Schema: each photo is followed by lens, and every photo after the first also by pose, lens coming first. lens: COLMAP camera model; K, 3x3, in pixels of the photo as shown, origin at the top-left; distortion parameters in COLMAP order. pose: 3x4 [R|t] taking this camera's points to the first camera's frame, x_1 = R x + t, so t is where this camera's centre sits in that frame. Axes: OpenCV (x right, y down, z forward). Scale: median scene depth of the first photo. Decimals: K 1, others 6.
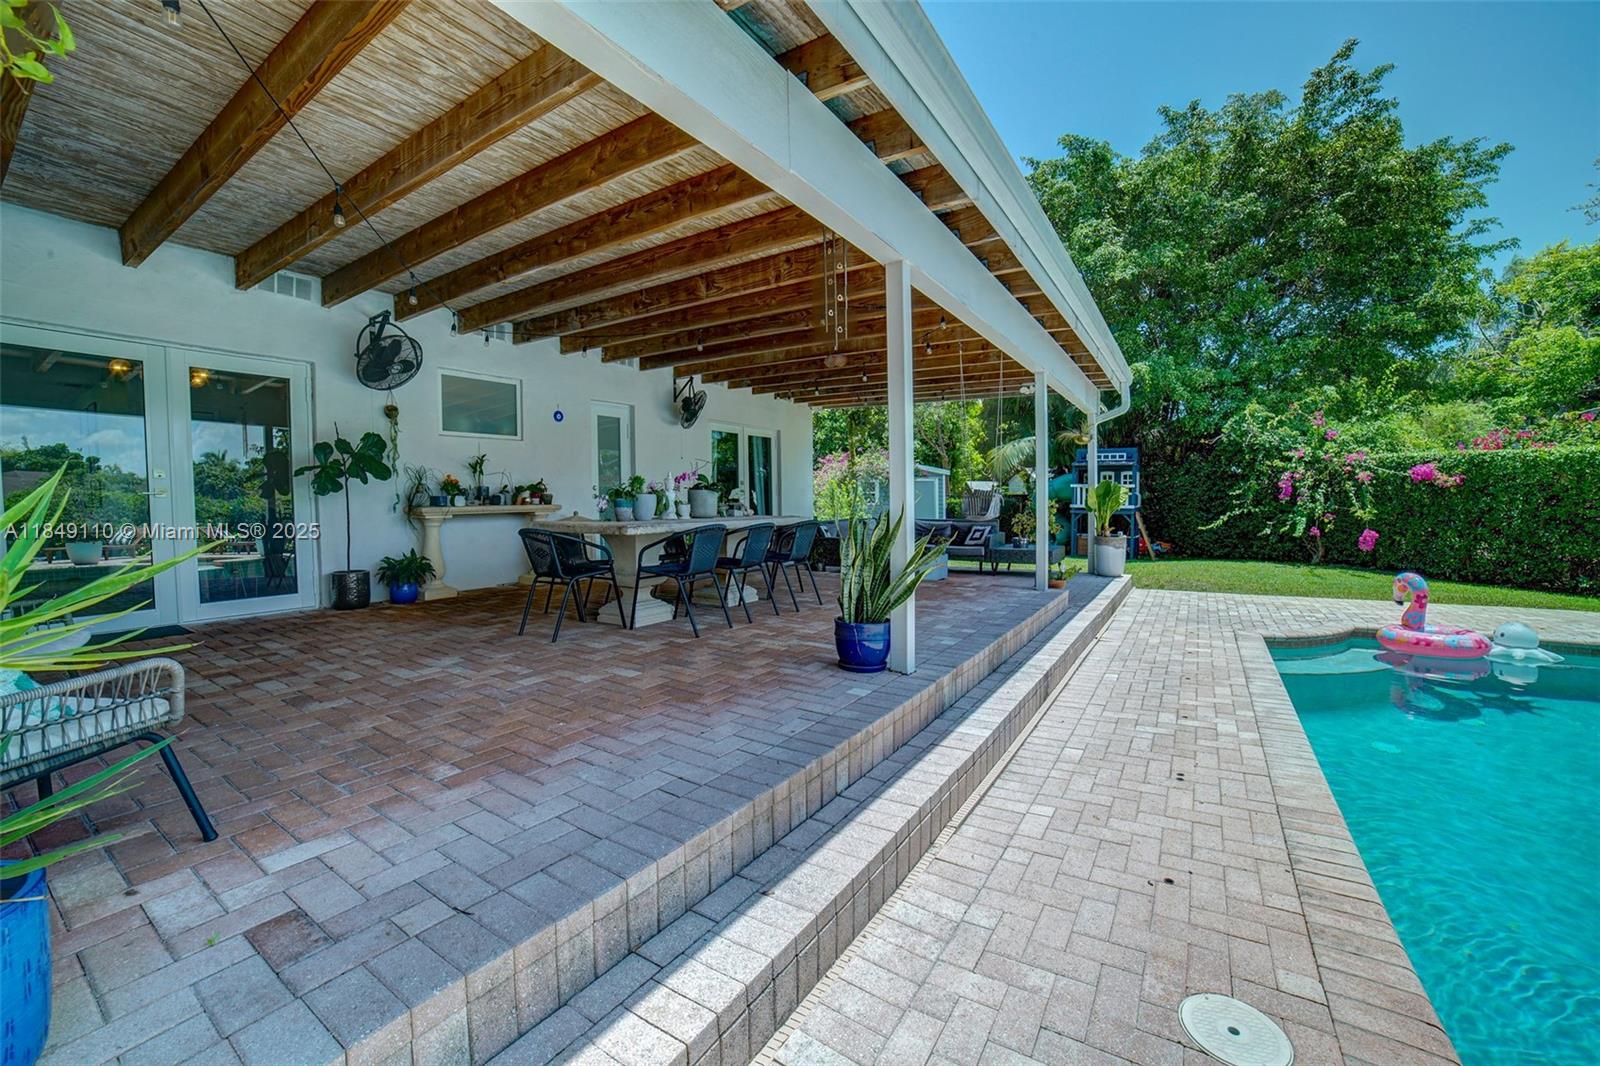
lens RADIAL K [[632.2, 0, 797.0], [0, 632.2, 526.3], [0, 0, 1]] dist [-0.087999, 0.025266]
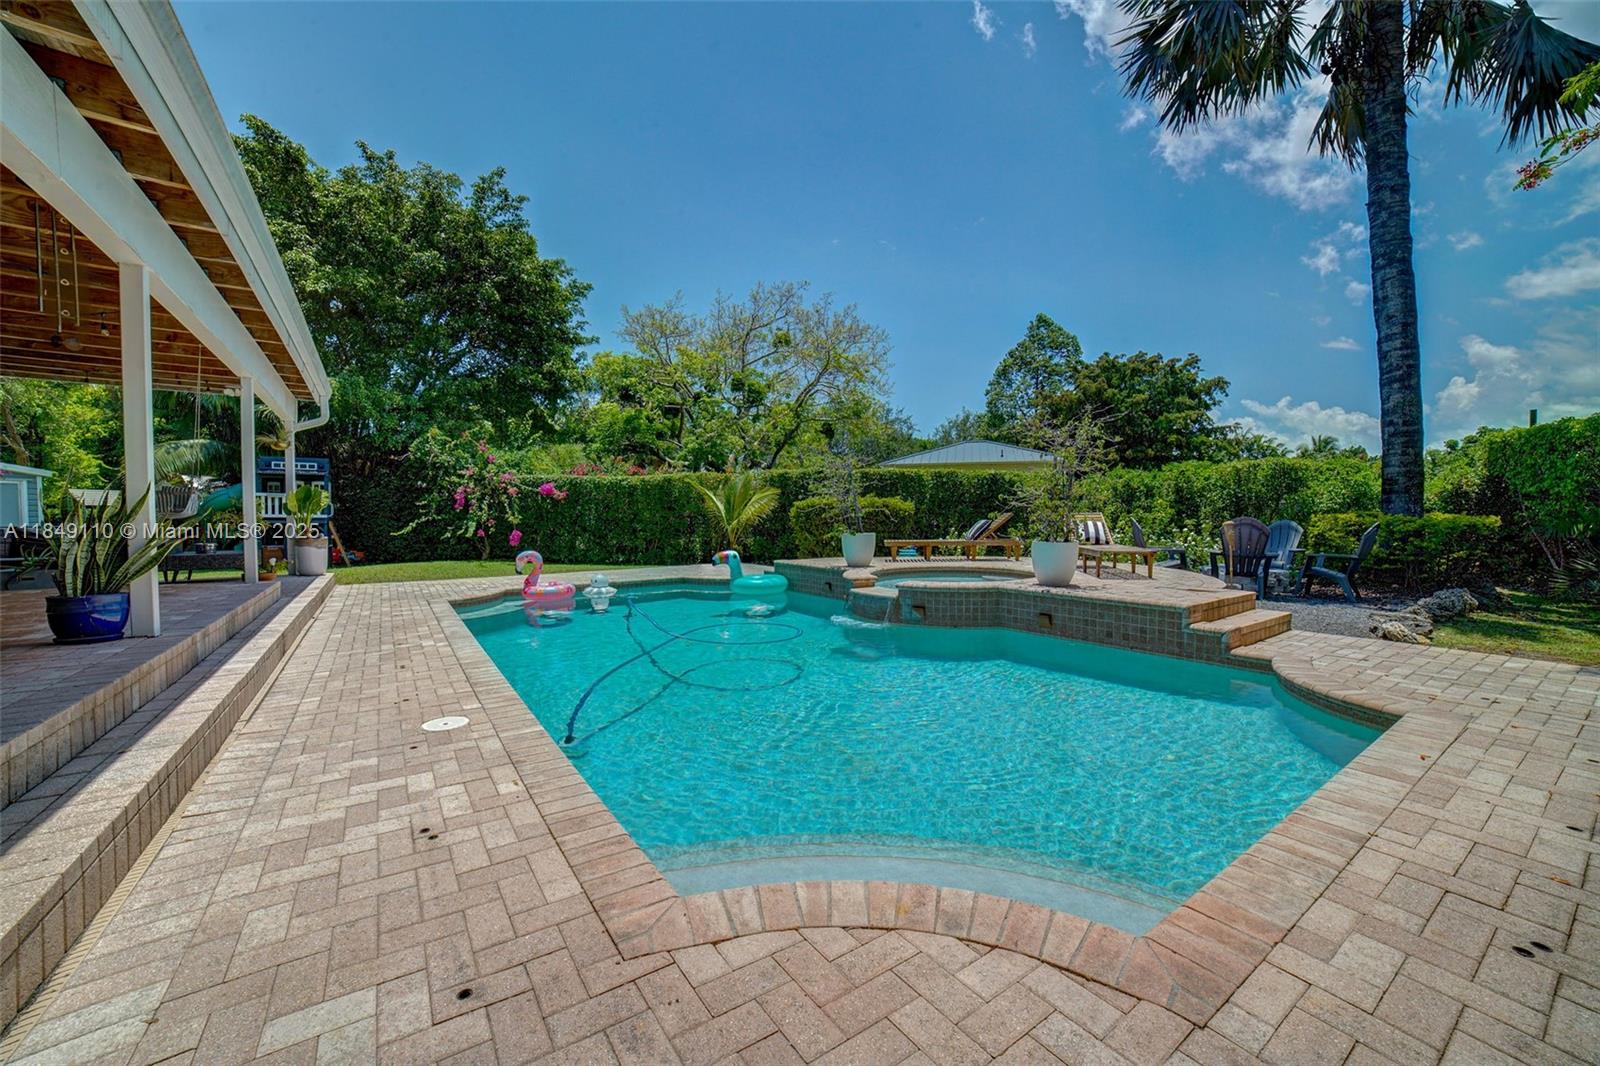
lens RADIAL K [[632.2, 0, 797.0], [0, 632.2, 526.3], [0, 0, 1]] dist [-0.087999, 0.025266]
pose [[0.385036, -0.012802, 0.922813, -0.109416], [0.040963, 0.999155, -0.003231, 0.028554], [-0.921992, 0.039045, 0.385236, -0.144729]]
